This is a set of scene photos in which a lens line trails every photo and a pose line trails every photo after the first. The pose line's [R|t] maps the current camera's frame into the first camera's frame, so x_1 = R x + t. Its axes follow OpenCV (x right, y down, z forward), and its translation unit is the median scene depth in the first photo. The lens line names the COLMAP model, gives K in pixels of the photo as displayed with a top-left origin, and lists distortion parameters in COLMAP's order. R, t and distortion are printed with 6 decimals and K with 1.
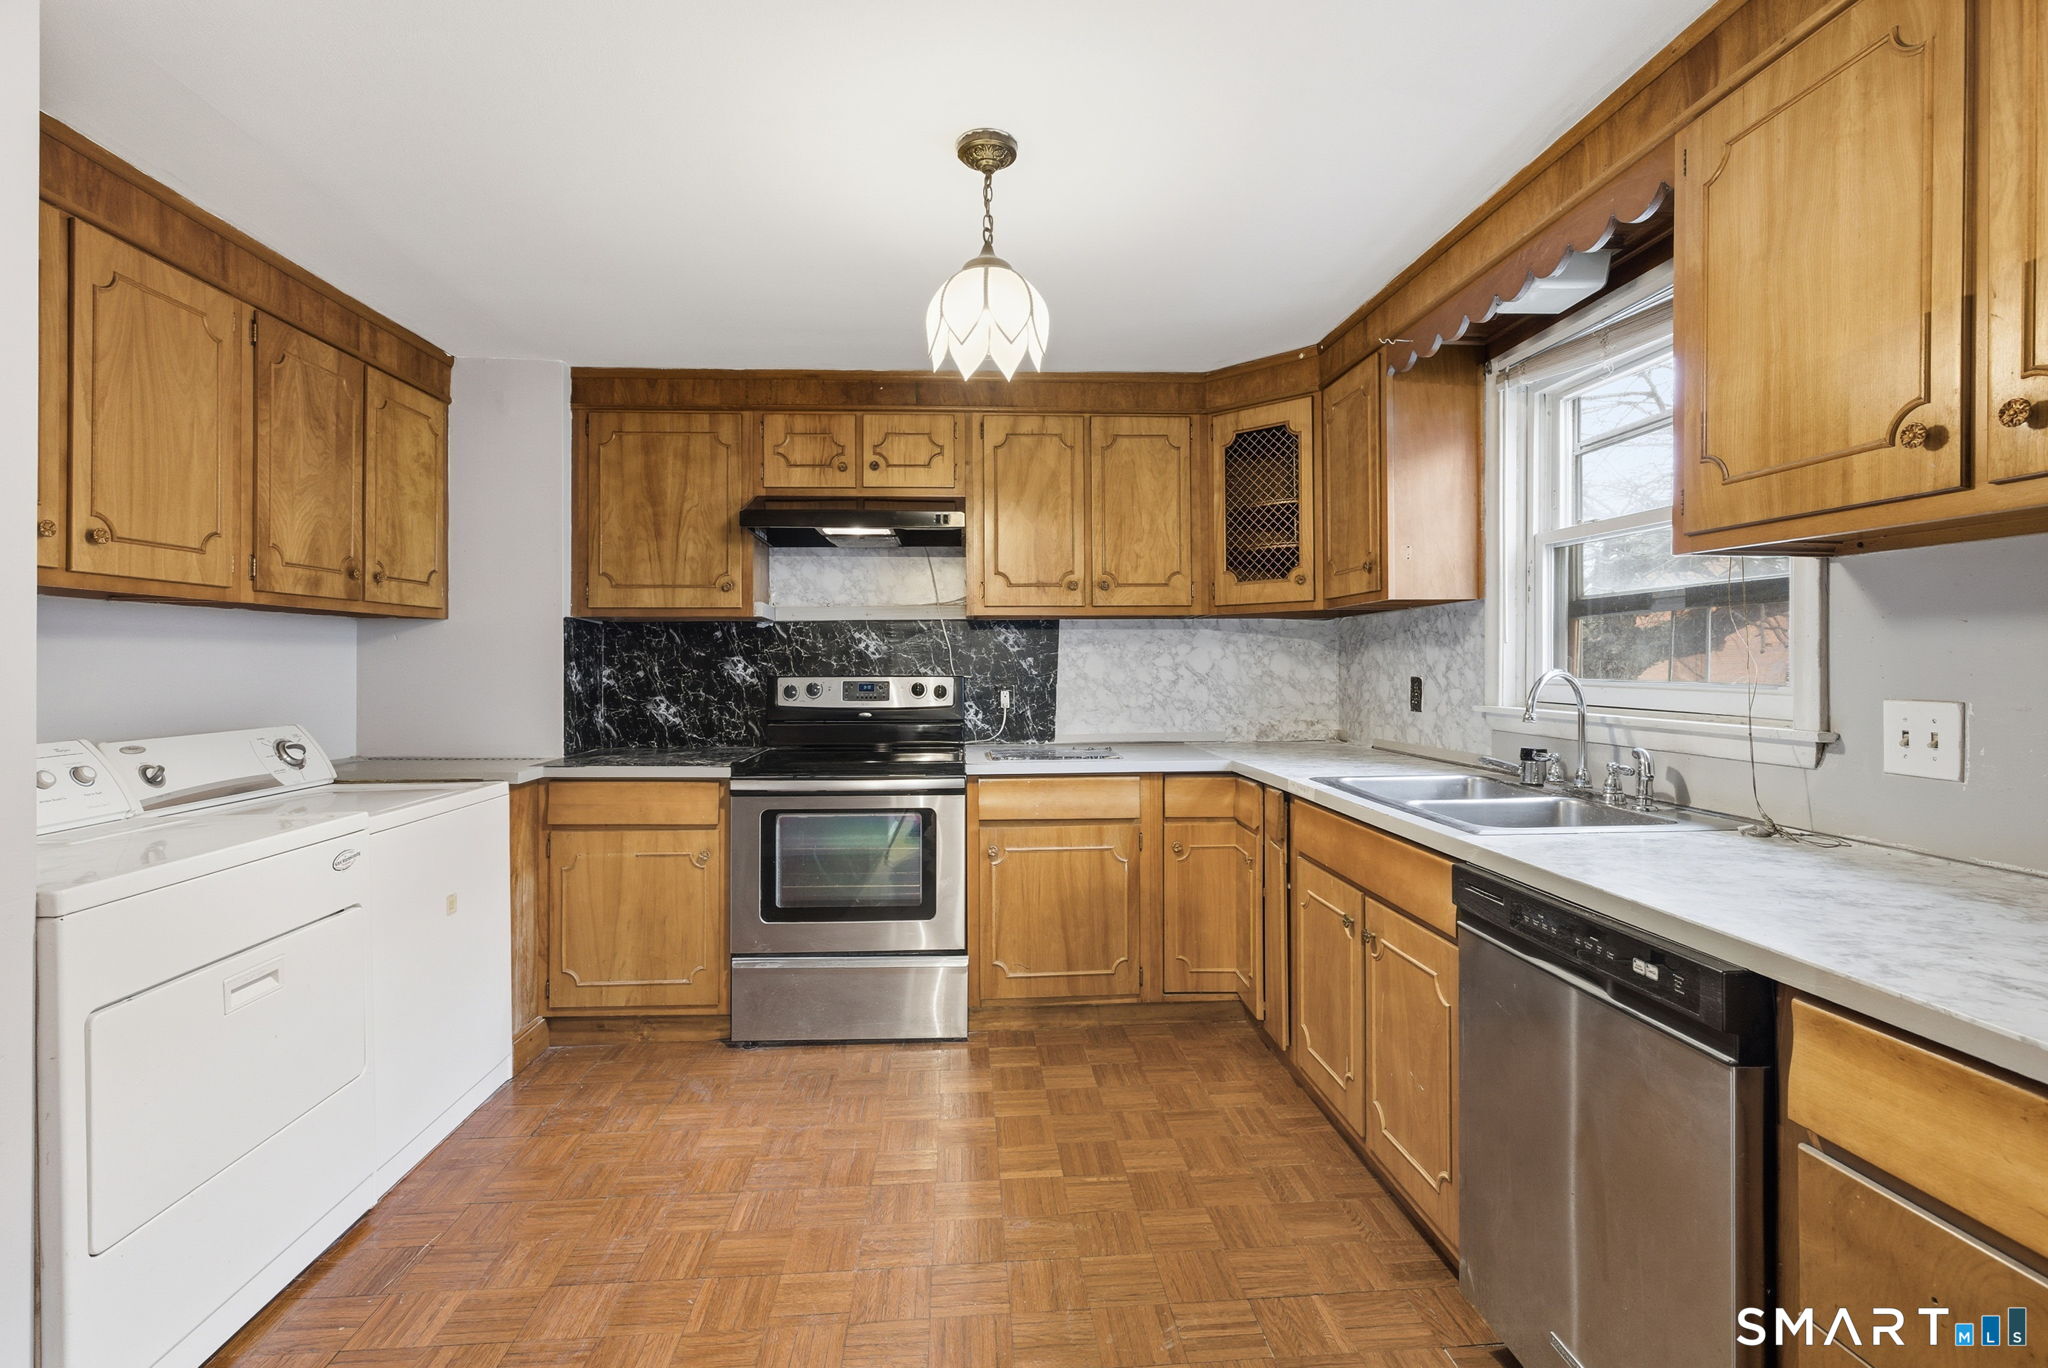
lens RADIAL K [[926.5, 0, 1022.1], [0, 926.5, 664.4], [0, 0, 1]] dist [-0.002390, 0.000001]
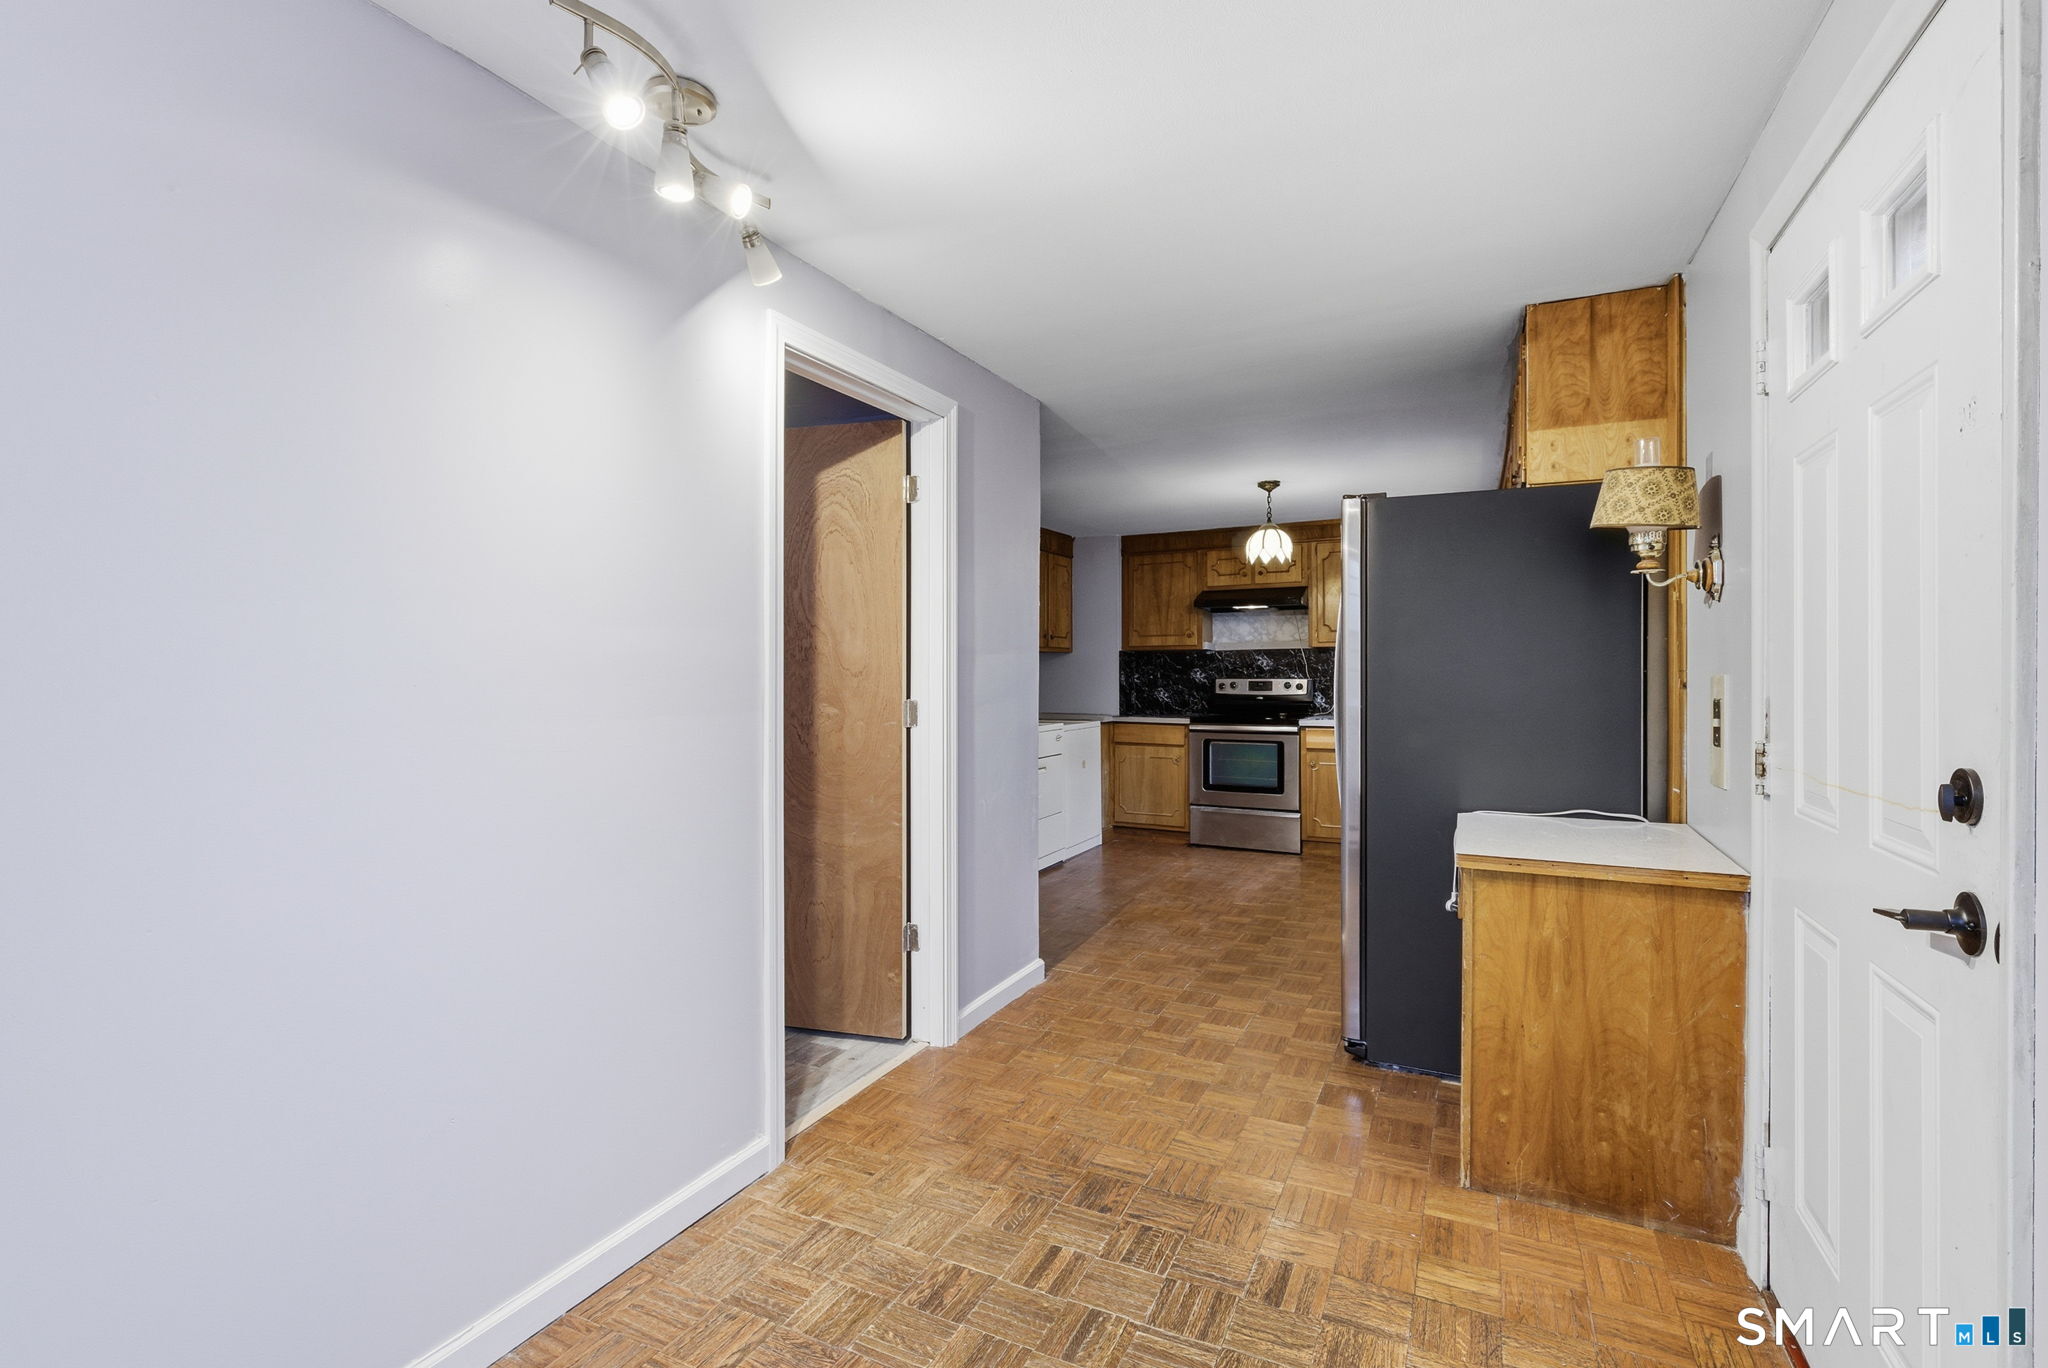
lens RADIAL K [[944.3, 0, 1016.0], [0, 944.3, 666.4], [0, 0, 1]] dist [-0.001629, -0.000213]
pose [[0.861272, -0.004476, -0.508125, 0.427719], [0.000512, 0.999968, -0.007941, 0.003383], [0.508144, 0.006579, 0.861247, -1.039165]]
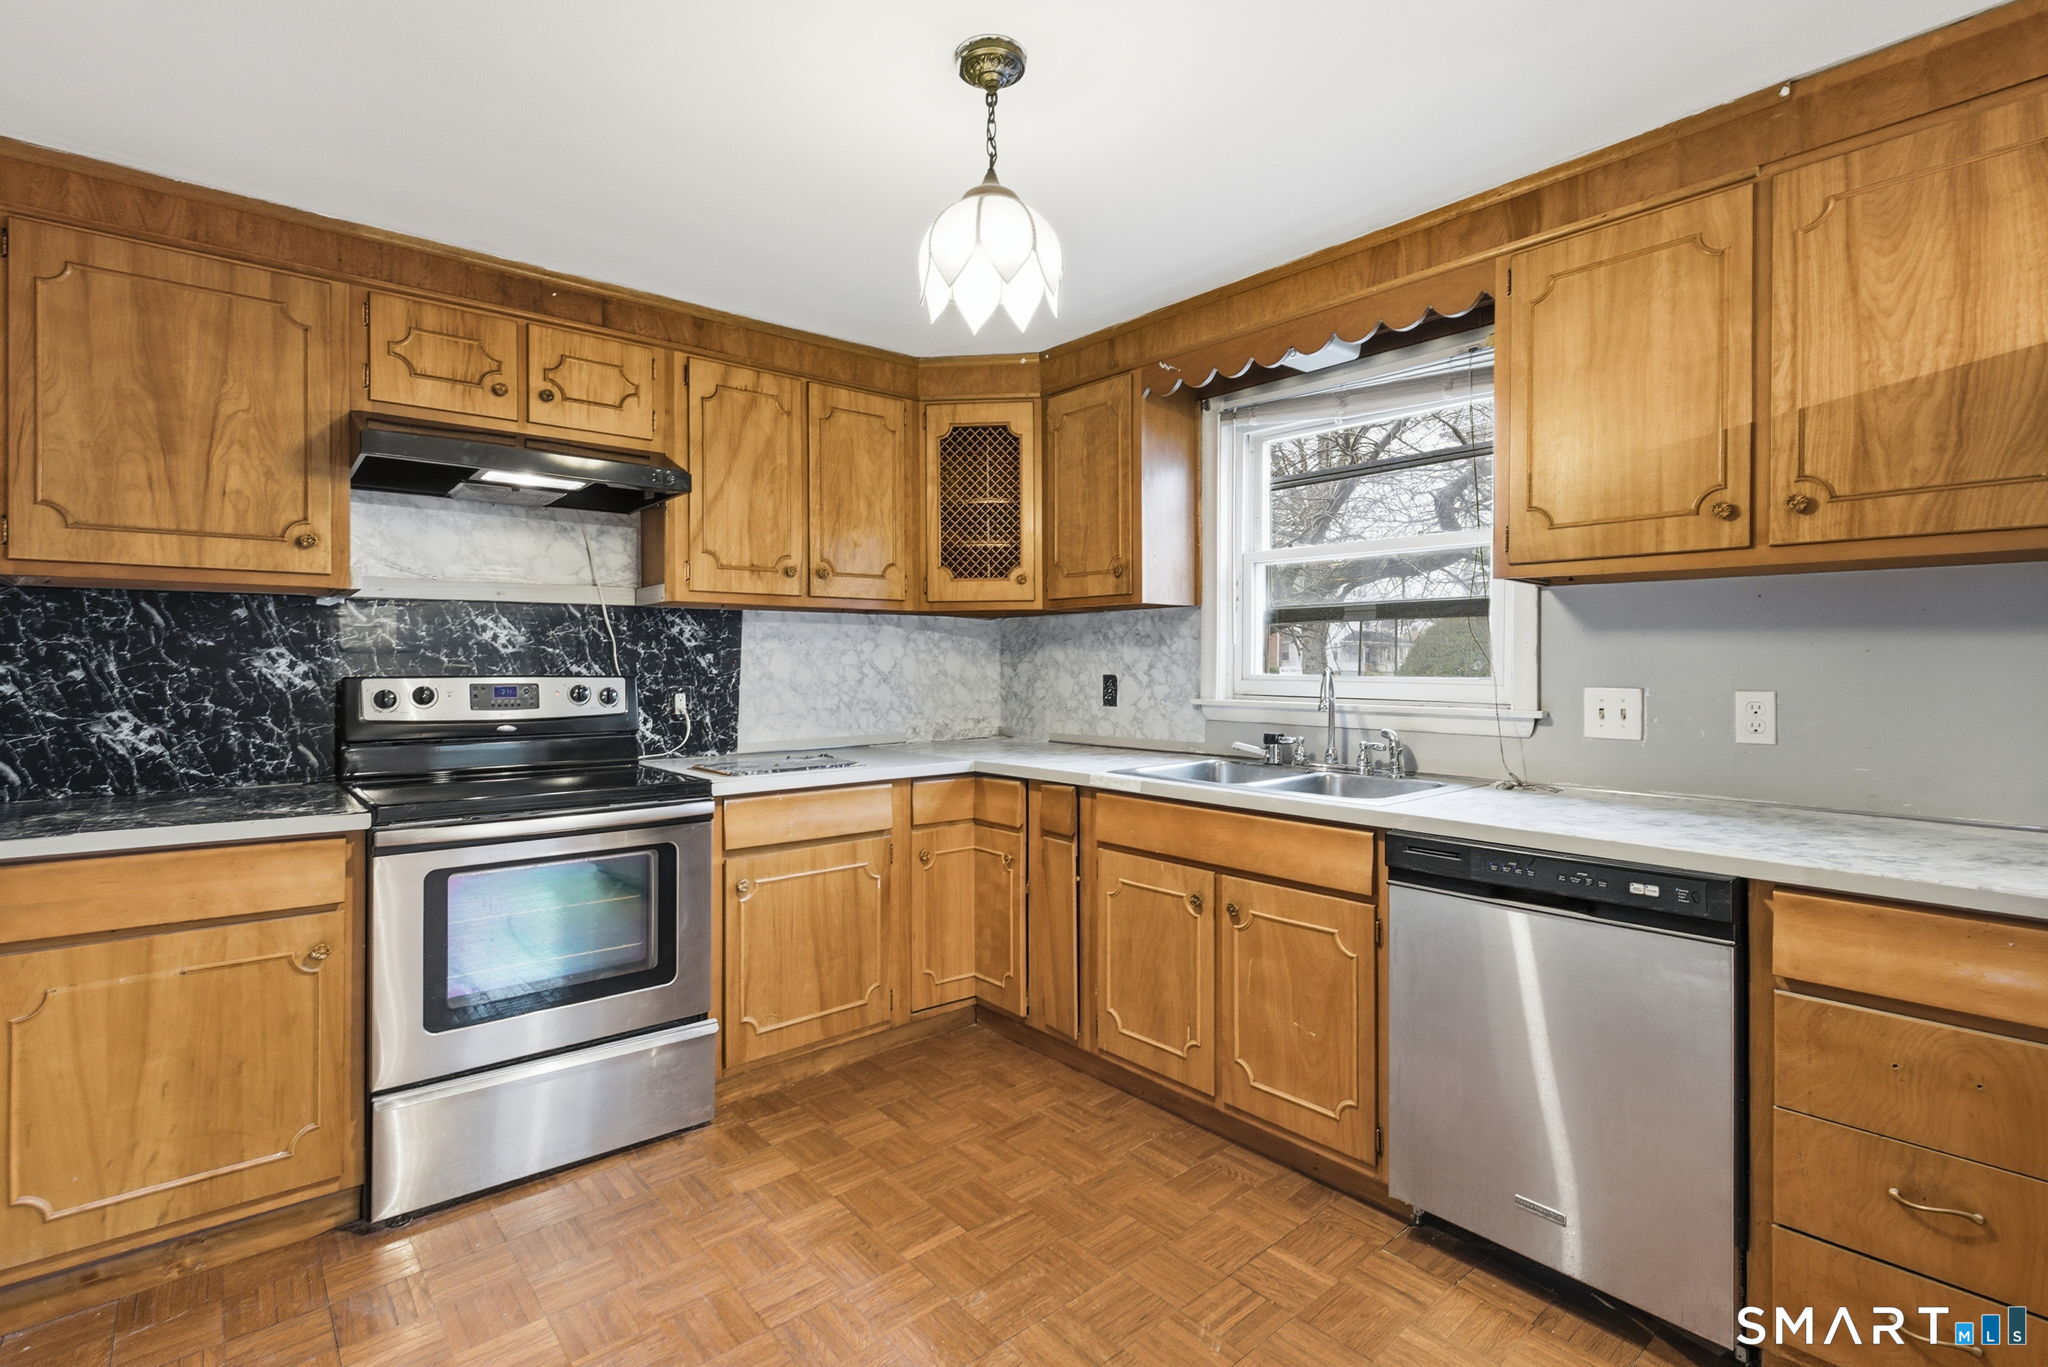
lens RADIAL K [[944.3, 0, 1016.0], [0, 944.3, 665.9], [0, 0, 1]] dist [-0.001629, -0.000213]
pose [[0.803771, 0.002048, 0.594936, -0.312642], [-0.002559, 0.999997, 0.000015, 0.003439], [-0.594934, -0.001534, 0.803773, 0.161440]]
